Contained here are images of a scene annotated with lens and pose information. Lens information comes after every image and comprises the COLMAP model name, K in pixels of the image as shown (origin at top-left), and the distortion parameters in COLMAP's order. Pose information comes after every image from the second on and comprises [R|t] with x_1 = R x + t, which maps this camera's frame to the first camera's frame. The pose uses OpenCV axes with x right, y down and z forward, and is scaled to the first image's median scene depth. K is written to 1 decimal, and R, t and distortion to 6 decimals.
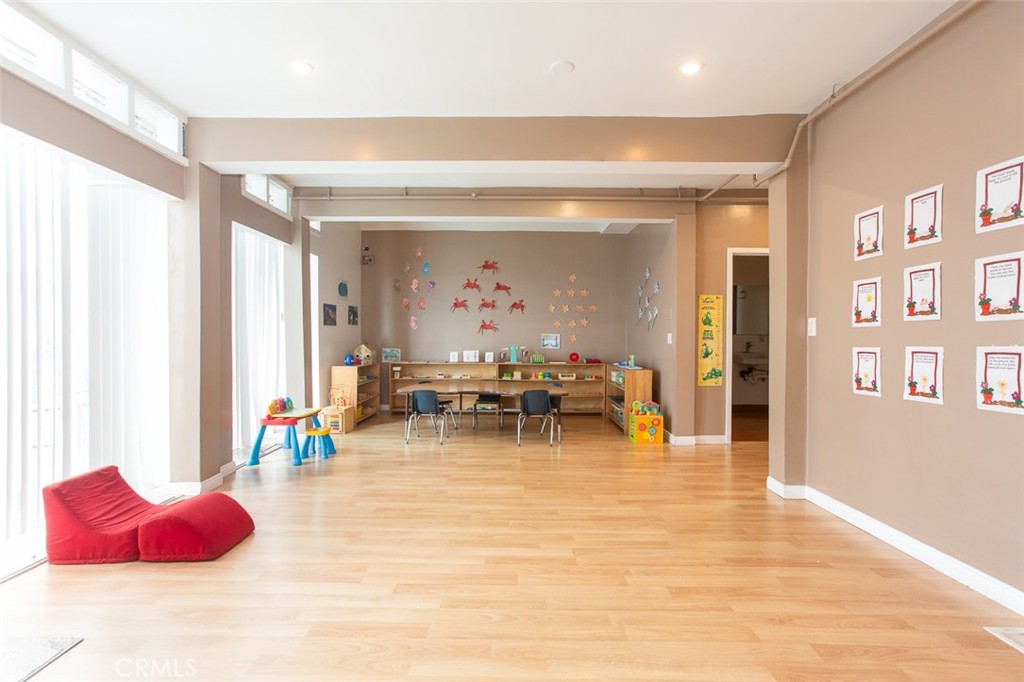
lens RADIAL K [[484.6, 0, 511.6], [0, 484.6, 340.9], [0, 0, 1]] dist [-0.015165, 0.012243]
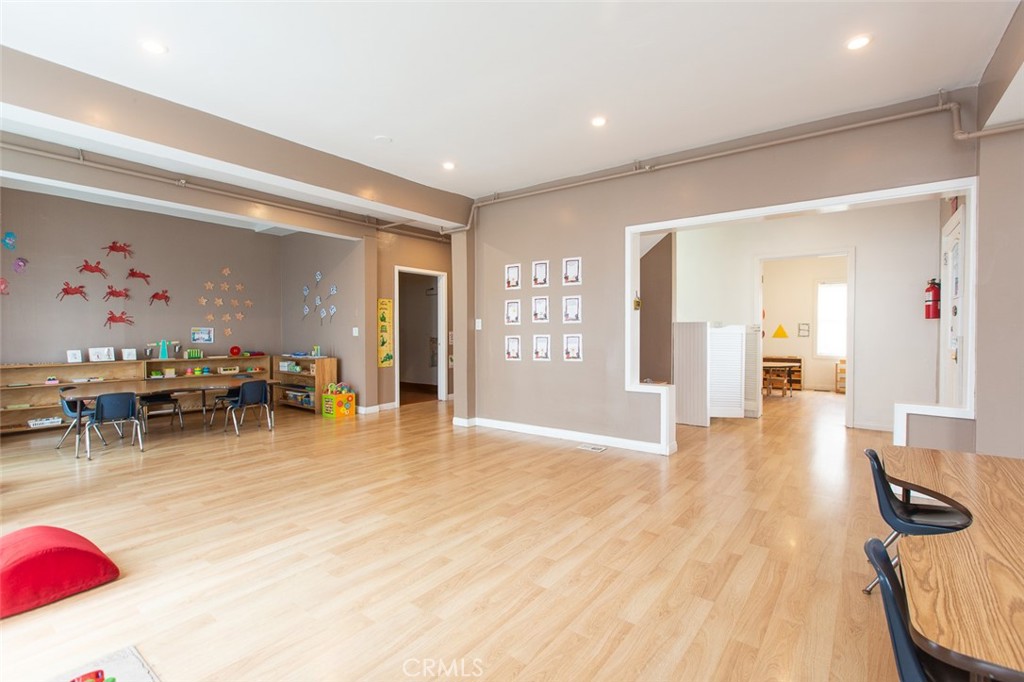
lens RADIAL K [[462.3, 0, 511.5], [0, 462.3, 335.3], [0, 0, 1]] dist [0.000410, 0.000965]
pose [[0.600861, -0.013140, 0.799245, -0.618326], [0.009589, 0.999911, 0.009230, -0.004115], [-0.799296, 0.002118, 0.600934, -0.086732]]
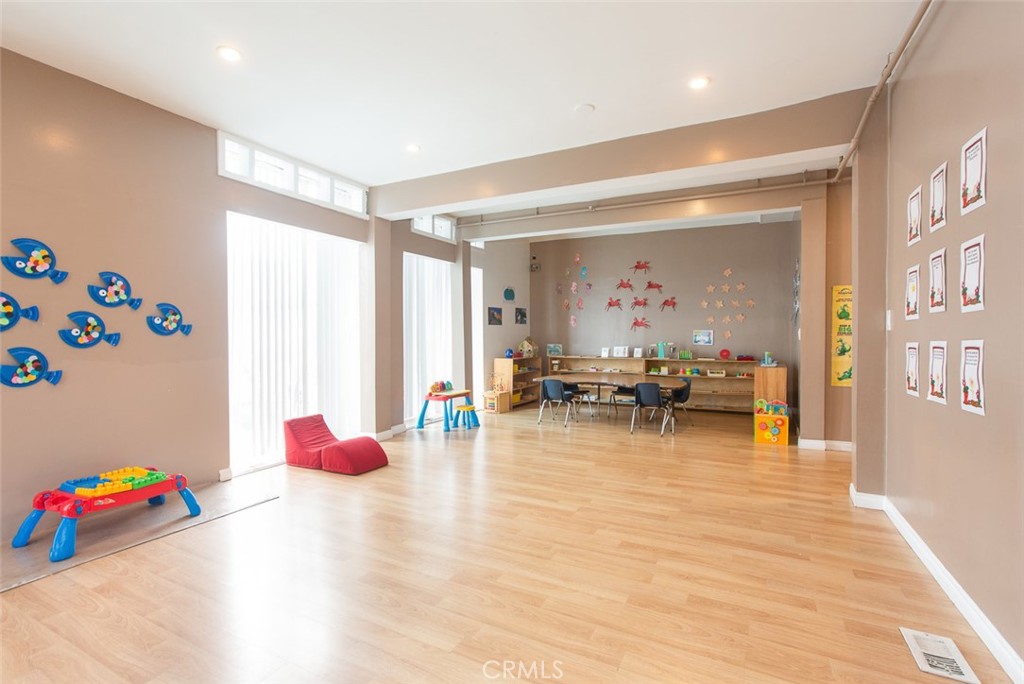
lens RADIAL K [[484.6, 0, 512.7], [0, 484.6, 339.4], [0, 0, 1]] dist [-0.015165, 0.012243]
pose [[0.888889, -0.000558, -0.458122, 0.406106], [0.001666, 0.999997, 0.002015, 0.003737], [0.458120, -0.002555, 0.888887, -0.124049]]
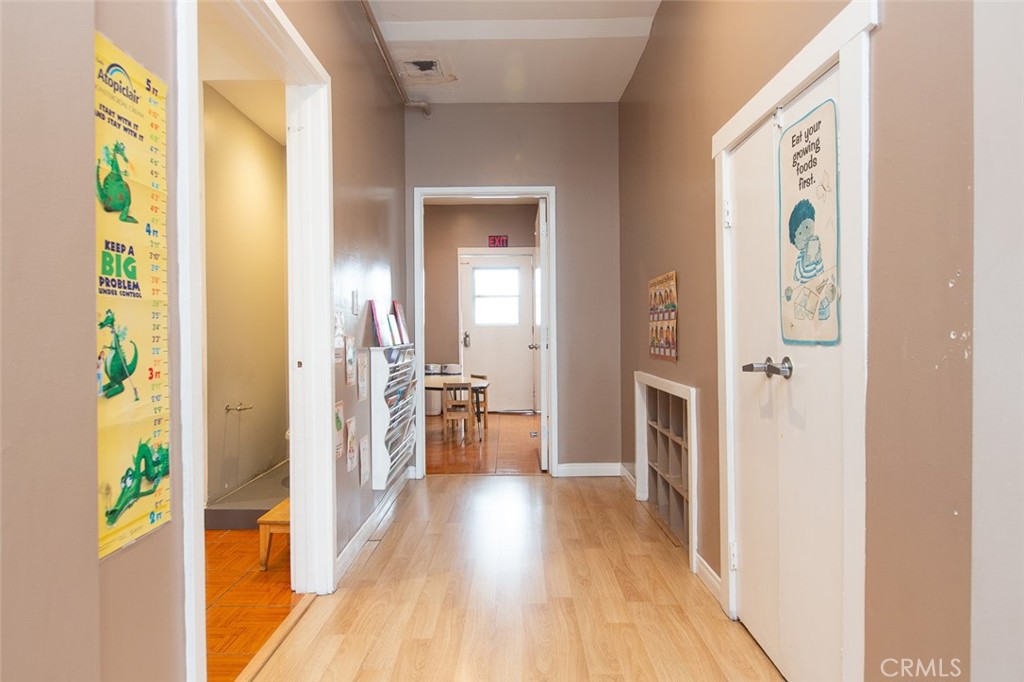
lens RADIAL K [[618.8, 0, 511.6], [0, 618.8, 339.9], [0, 0, 1]] dist [0.004756, 0.000828]
pose [[-0.001749, -0.009893, 0.999950, 0.257666], [0.012573, 0.999872, 0.009914, 0.021860], [-0.999919, 0.012589, -0.001624, 1.288964]]
